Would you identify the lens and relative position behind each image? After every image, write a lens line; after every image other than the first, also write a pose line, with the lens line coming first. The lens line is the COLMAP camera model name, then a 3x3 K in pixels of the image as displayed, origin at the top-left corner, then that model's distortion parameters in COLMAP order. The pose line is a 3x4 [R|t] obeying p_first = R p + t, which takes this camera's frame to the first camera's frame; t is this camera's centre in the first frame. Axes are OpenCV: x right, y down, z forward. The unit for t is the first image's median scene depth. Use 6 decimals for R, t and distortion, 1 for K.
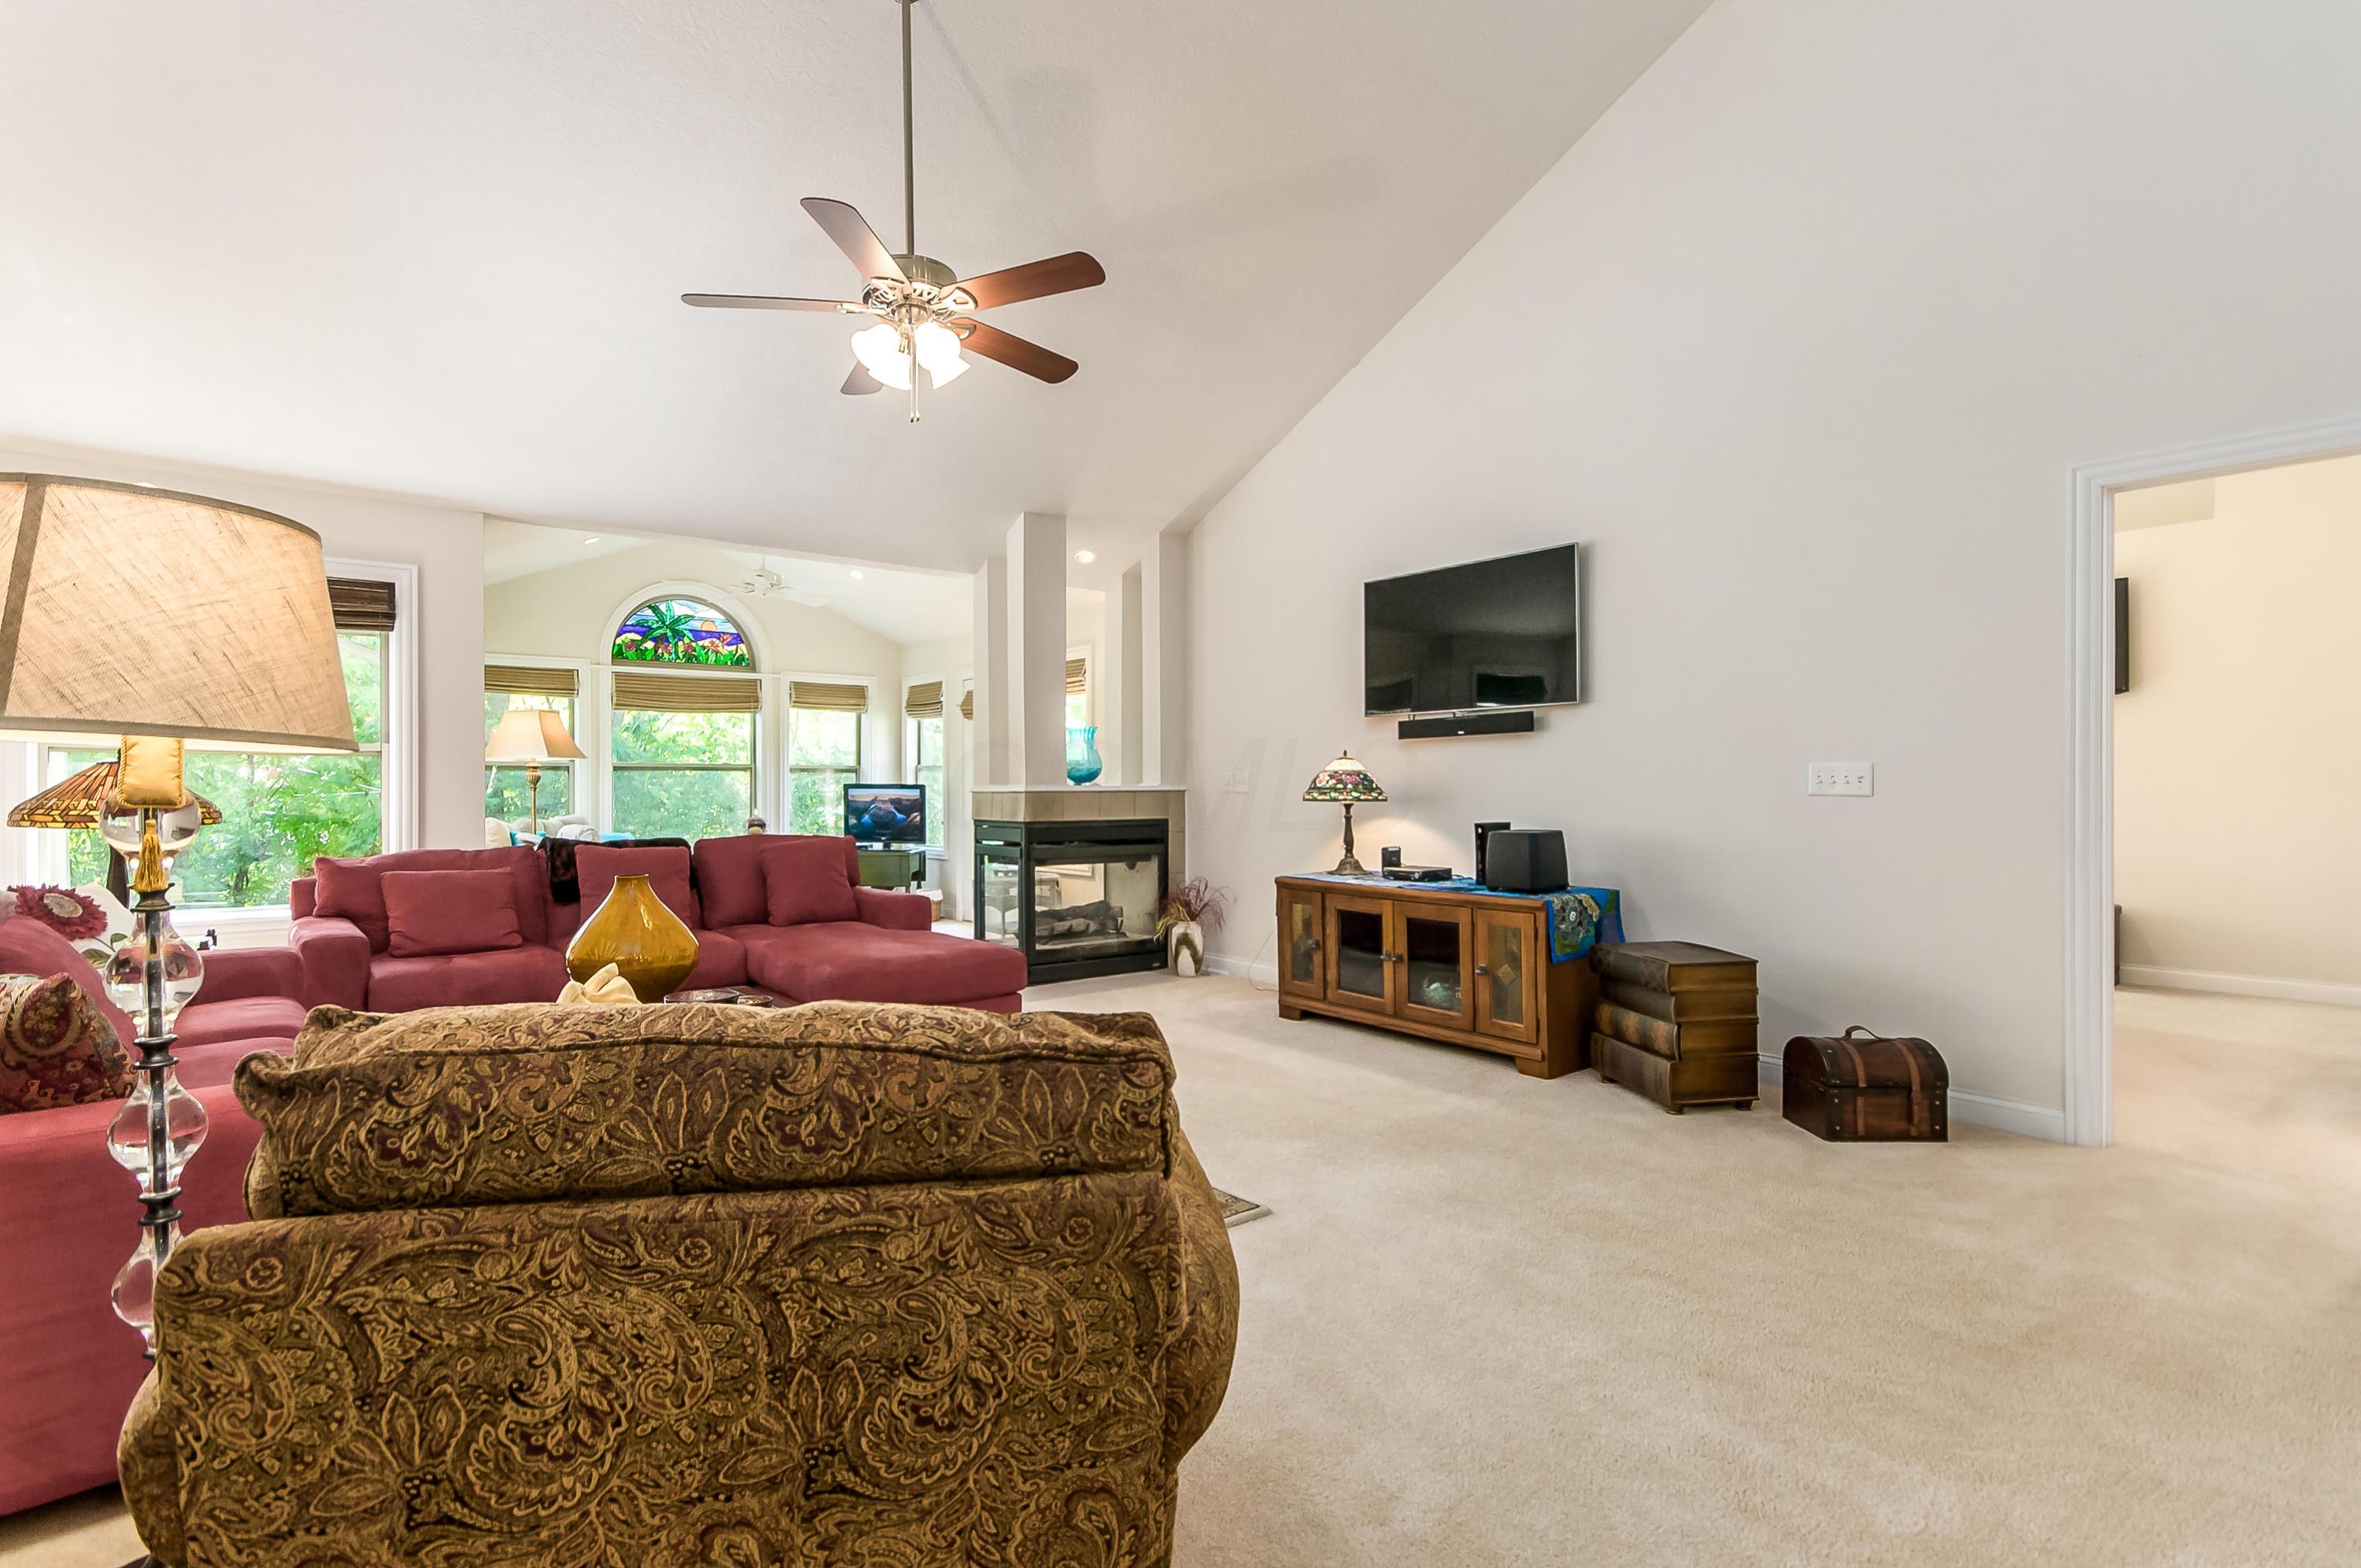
lens RADIAL K [[1135.6, 0, 1175.1], [0, 1135.6, 786.8], [0, 0, 1]] dist [-0.000976, -0.002260]
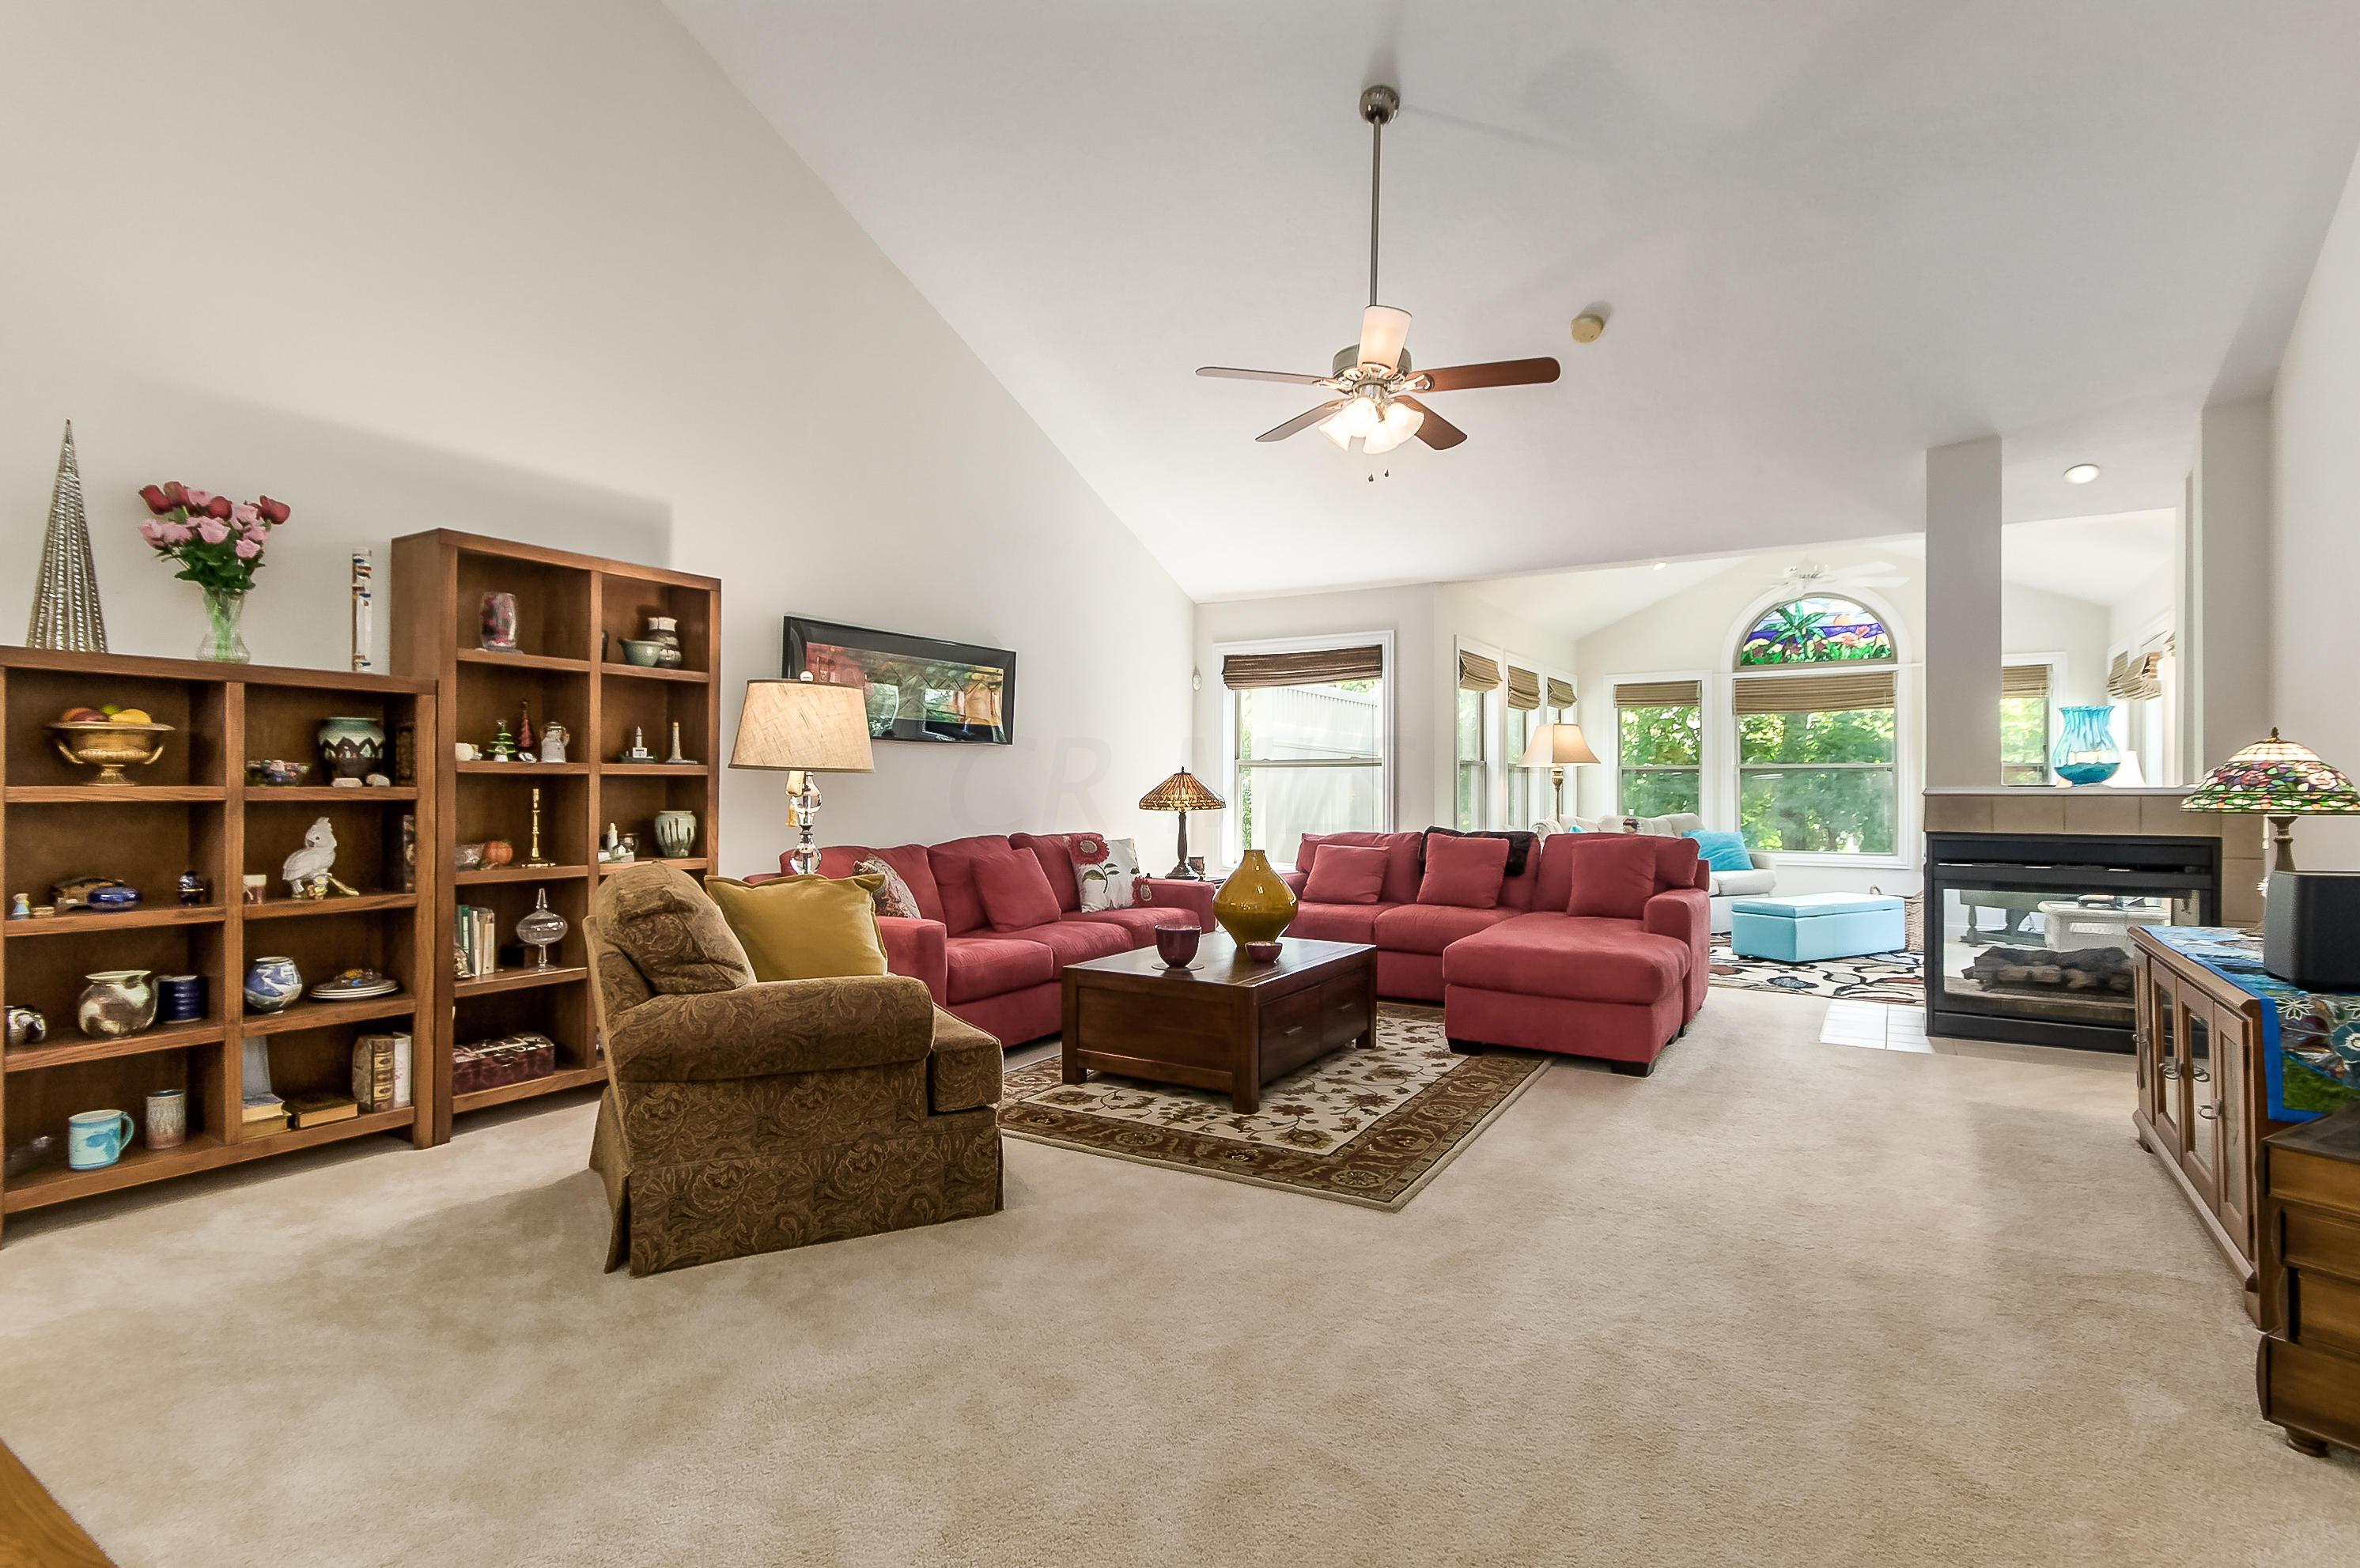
lens RADIAL K [[1135.2, 0, 1174.0], [0, 1135.2, 783.8], [0, 0, 1]] dist [-0.000976, -0.002260]
pose [[0.339765, -0.003469, -0.940504, 0.312715], [-0.000537, 0.999992, -0.003882, -0.000111], [0.940510, 0.001824, 0.339760, 0.155884]]
